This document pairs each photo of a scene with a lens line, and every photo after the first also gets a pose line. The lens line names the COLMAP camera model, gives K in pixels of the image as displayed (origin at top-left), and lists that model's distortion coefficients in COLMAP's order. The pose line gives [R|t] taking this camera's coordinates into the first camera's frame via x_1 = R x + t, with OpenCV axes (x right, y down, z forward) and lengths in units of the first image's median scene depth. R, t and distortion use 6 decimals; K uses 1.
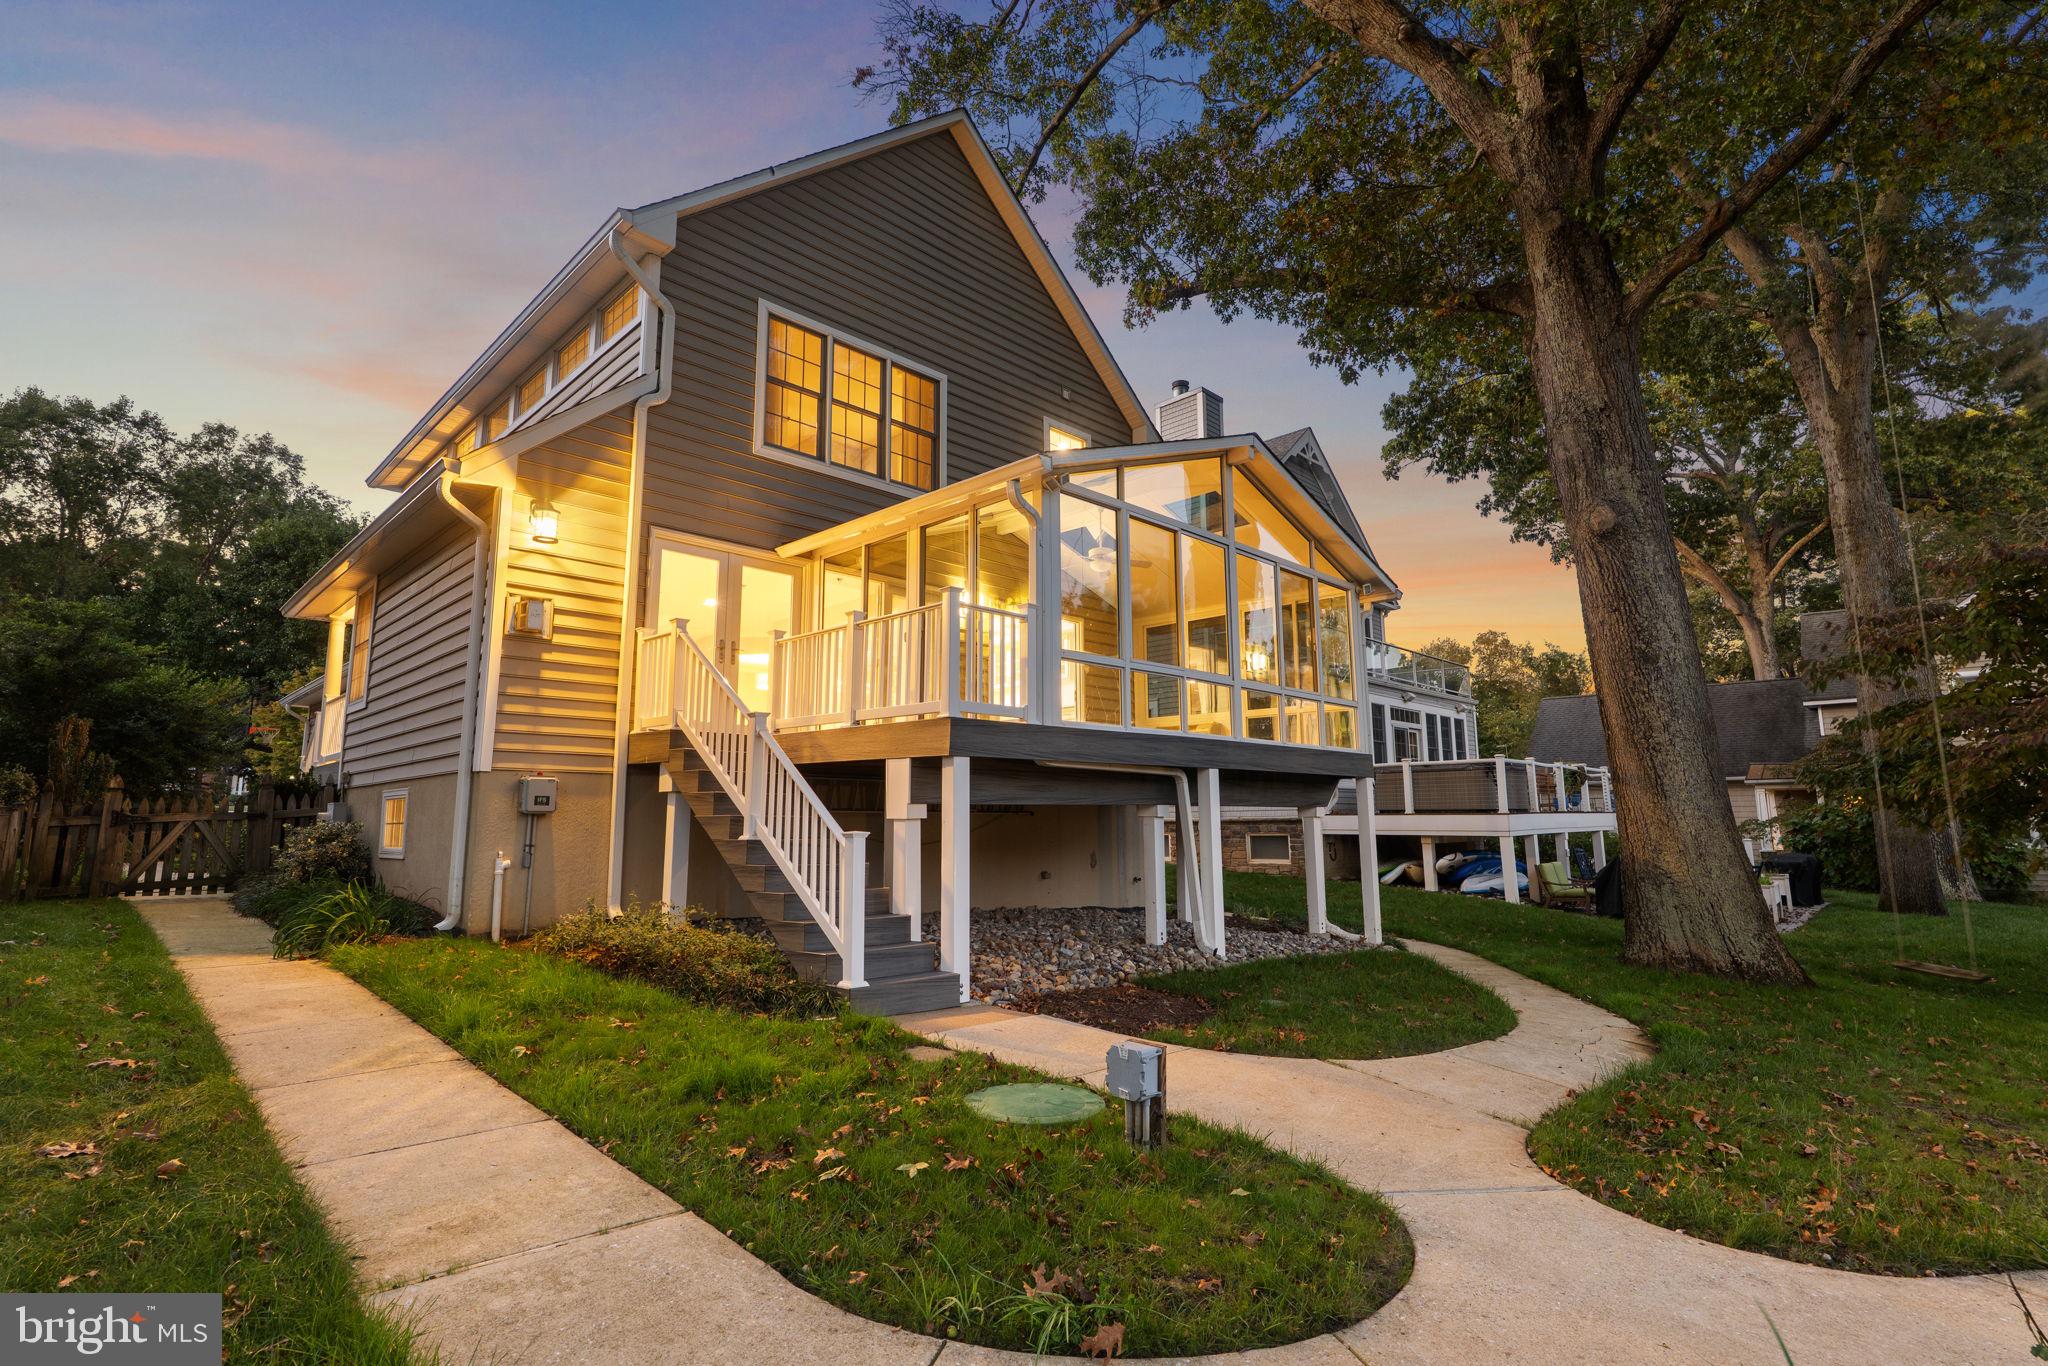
lens RADIAL K [[971.5, 0, 1018.5], [0, 971.5, 697.7], [0, 0, 1]] dist [0.001570, 0.001043]
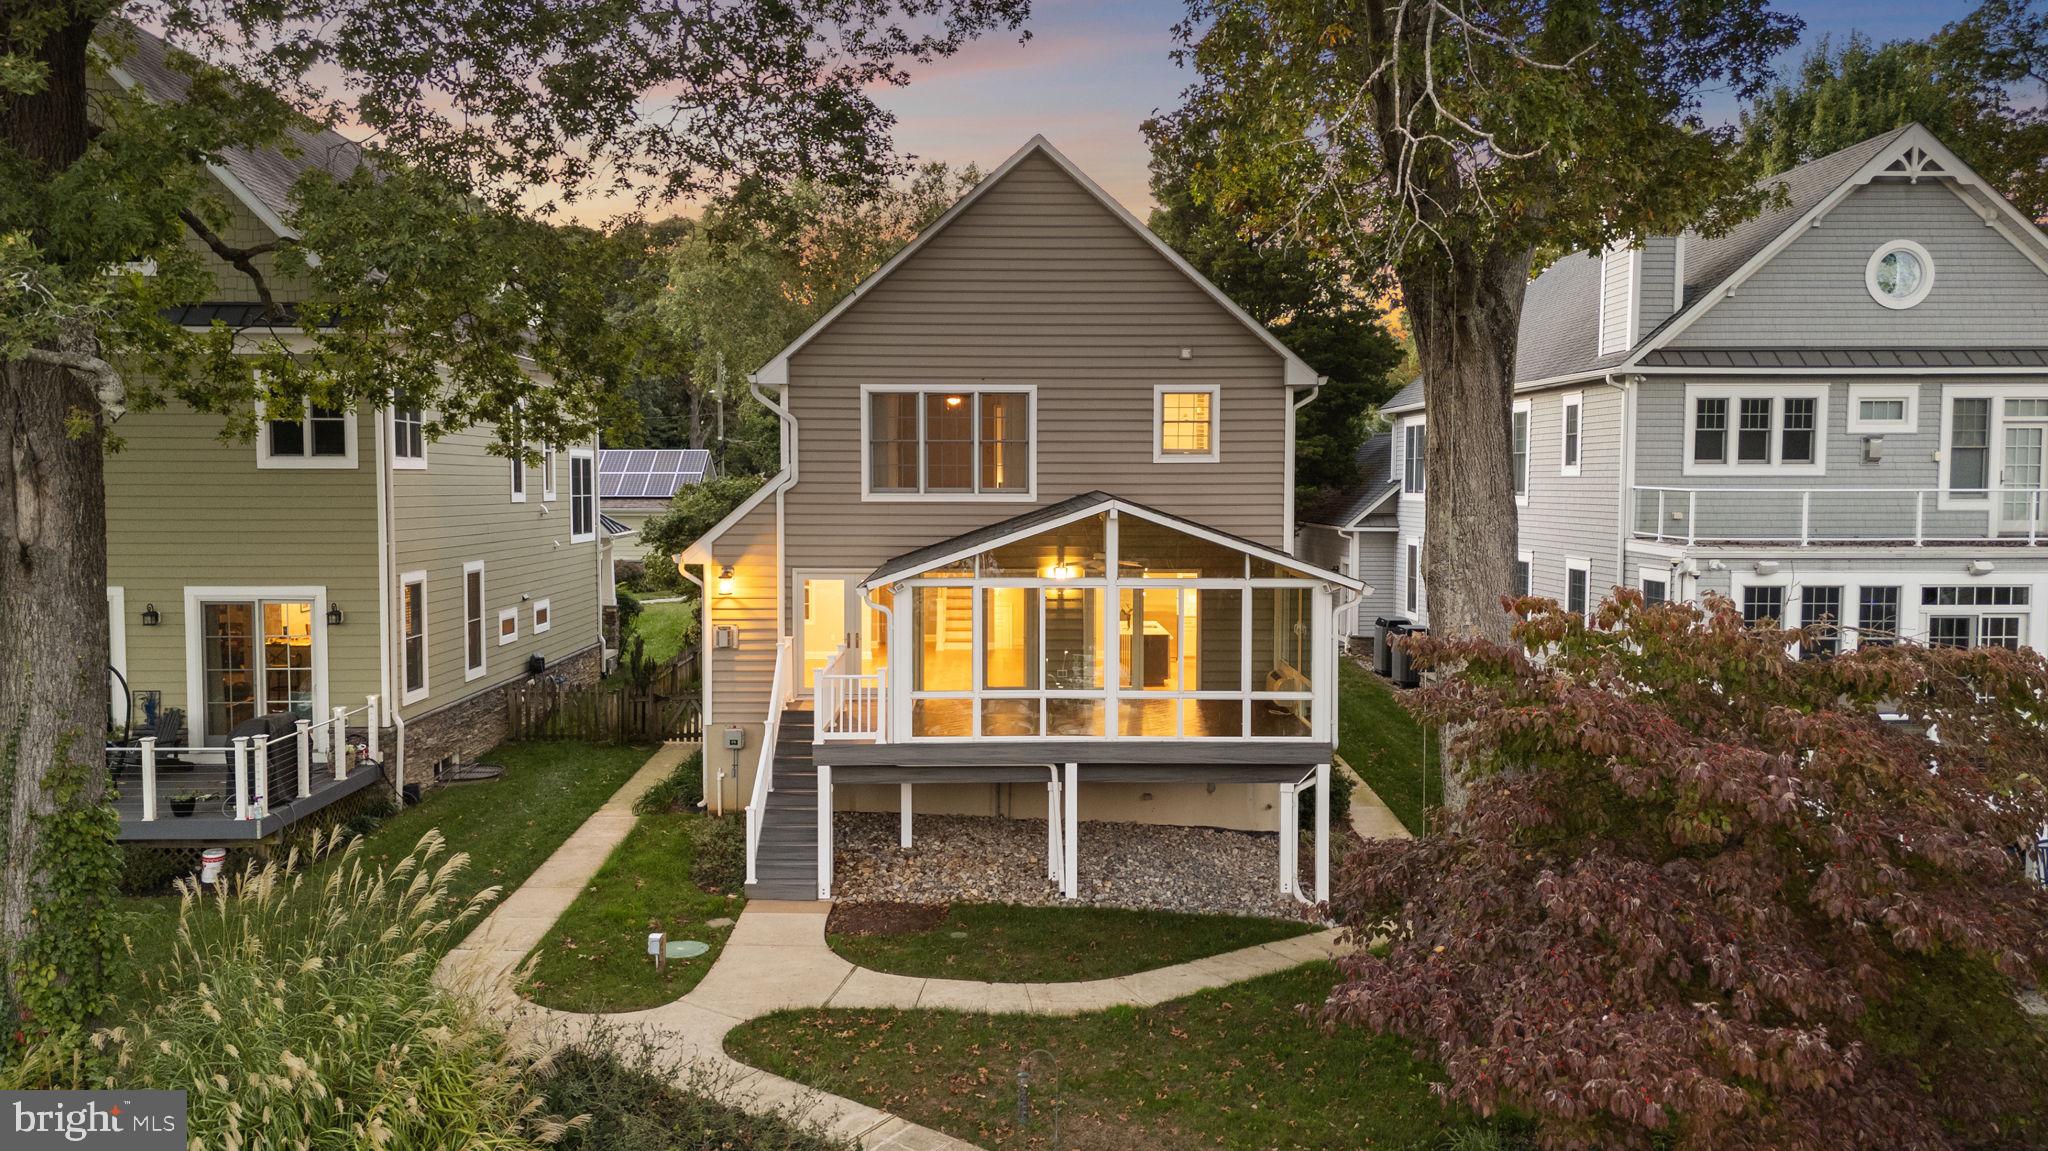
lens RADIAL K [[1565.5, 0, 1025.3], [0, 1565.5, 577.5], [0, 0, 1]] dist [-0.000188, 0.000370]
pose [[0.716491, 0.054580, -0.695458, 1.705299], [0.084723, 0.982746, 0.164412, -0.562870], [0.692432, -0.176721, 0.699505, -0.533060]]
